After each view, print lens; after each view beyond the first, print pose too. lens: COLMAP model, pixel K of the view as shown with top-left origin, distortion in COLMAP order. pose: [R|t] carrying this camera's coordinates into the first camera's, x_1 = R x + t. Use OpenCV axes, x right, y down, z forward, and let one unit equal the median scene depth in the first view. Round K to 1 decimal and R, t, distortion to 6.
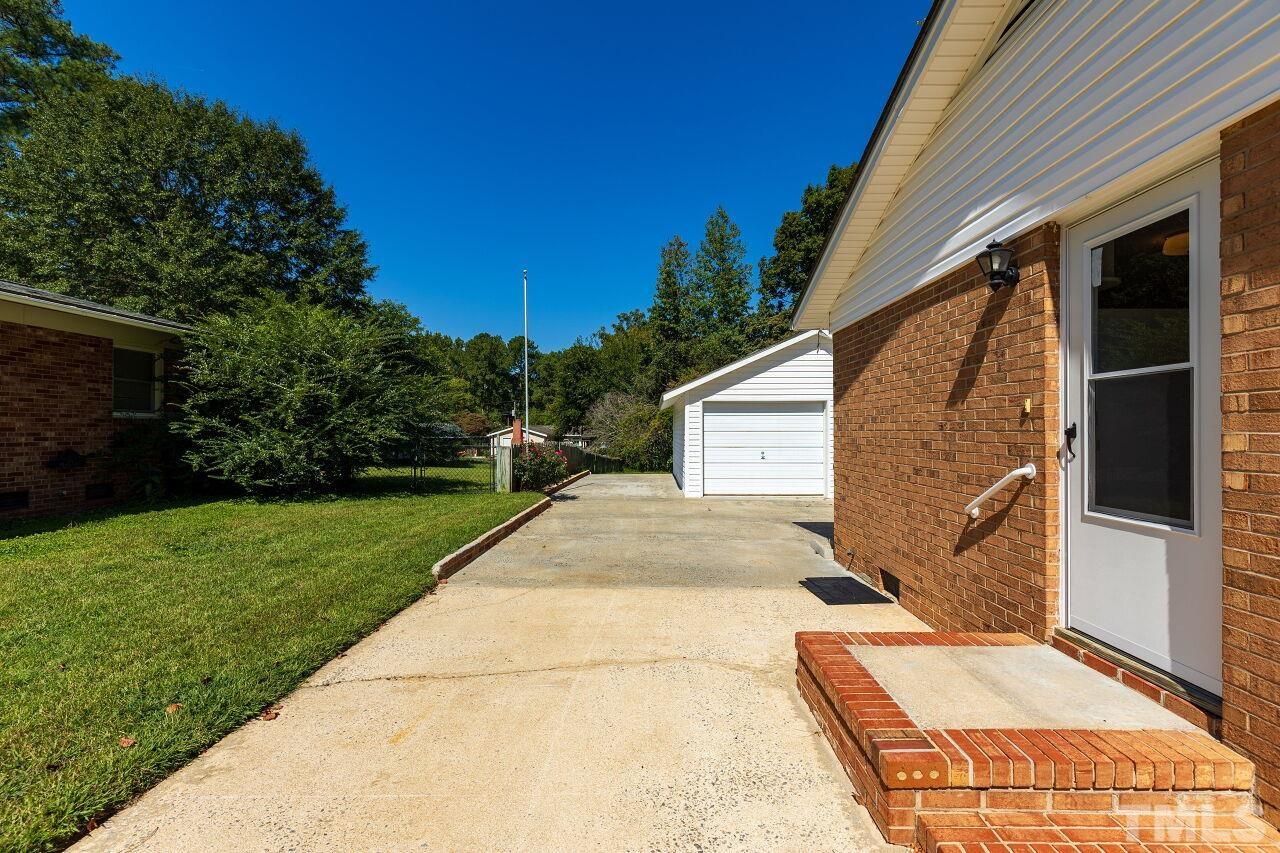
lens RADIAL K [[579.2, 0, 640.1], [0, 579.2, 432.2], [0, 0, 1]] dist [0.002583, -0.000375]
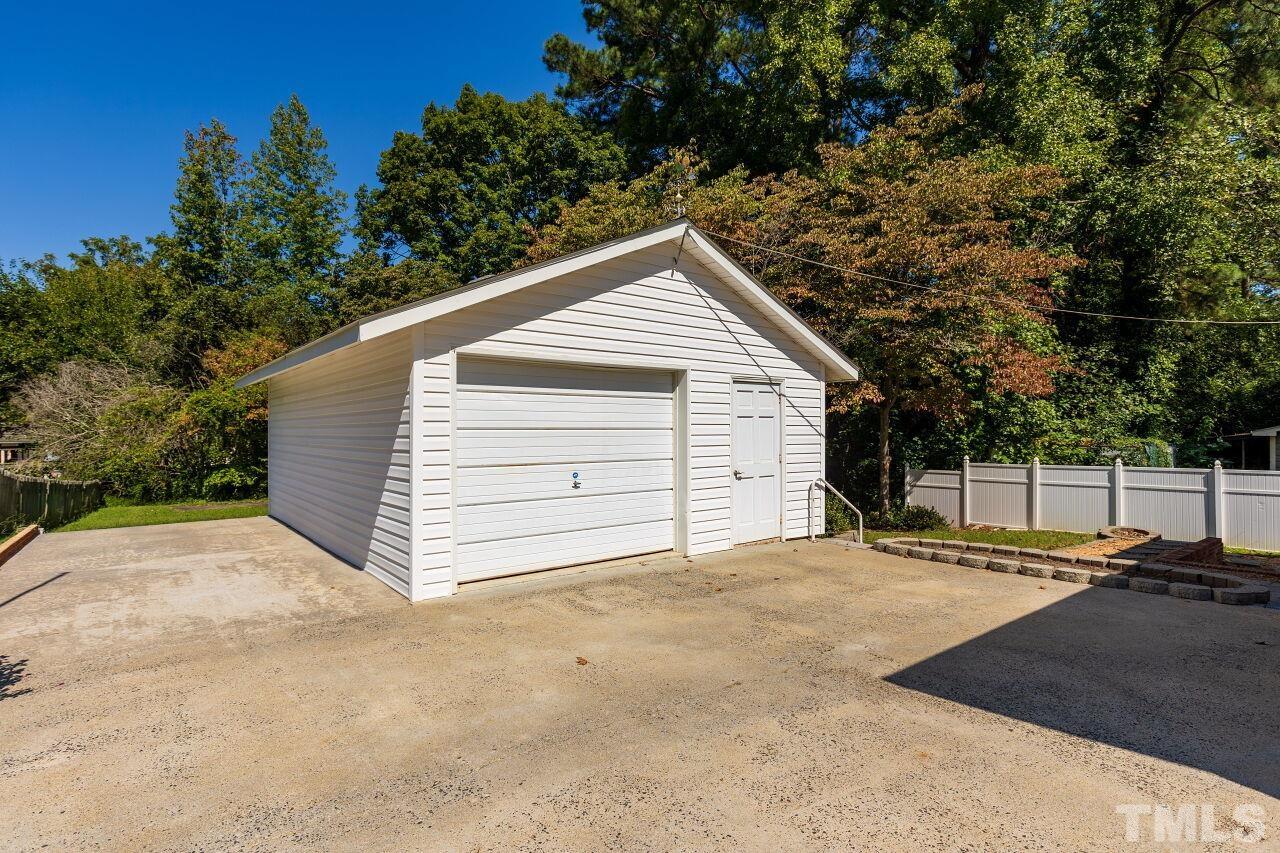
lens RADIAL K [[646.9, 0, 644.3], [0, 646.9, 421.1], [0, 0, 1]] dist [0.000489, 0.001026]
pose [[0.771575, 0.008645, 0.636079, -0.023635], [0.003174, 0.999843, -0.017438, 0.000471], [-0.636130, 0.015473, 0.771427, 0.177098]]
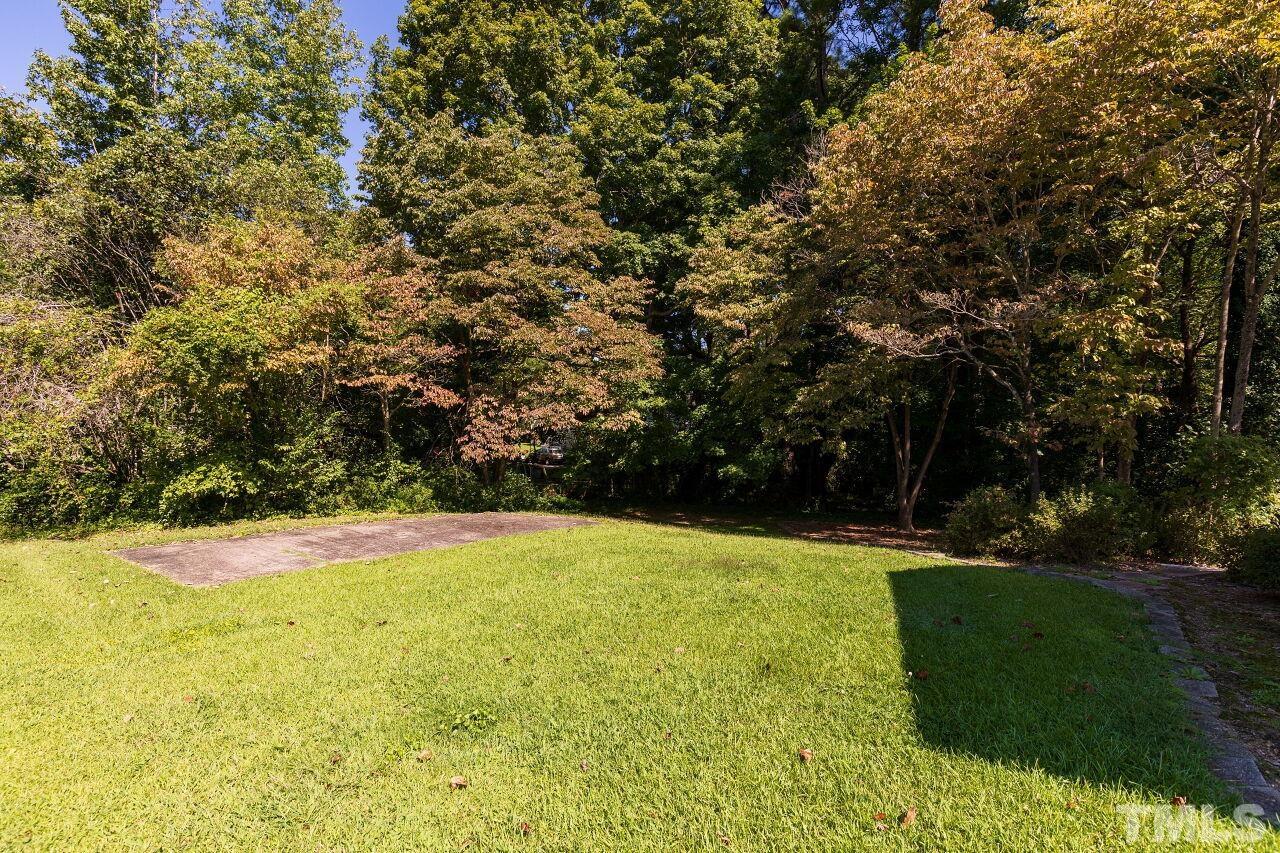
lens RADIAL K [[603.2, 0, 643.1], [0, 603.2, 425.1], [0, 0, 1]] dist [0.004198, 0.000500]
pose [[0.633496, 0.004009, 0.773735, -0.028473], [-0.010399, 0.999940, 0.003334, 0.004615], [-0.773676, -0.010158, 0.633500, 0.327853]]
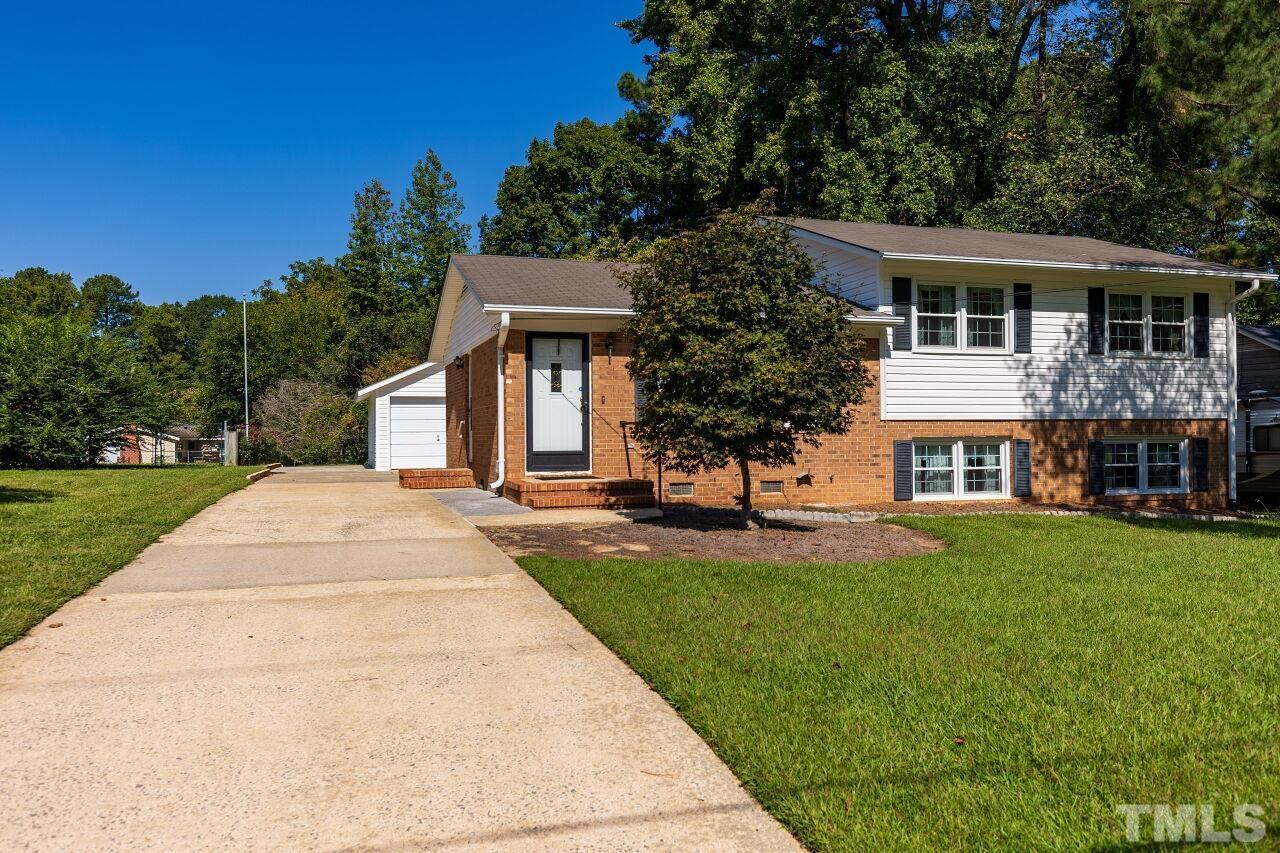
lens RADIAL K [[983.6, 0, 645.3], [0, 983.6, 418.7], [0, 0, 1]] dist [-0.022498, 0.000517]
pose [[0.947929, -0.003730, 0.318460, -0.015162], [0.010323, 0.999766, -0.019019, 0.014006], [-0.318315, 0.021316, 0.947745, -0.392237]]
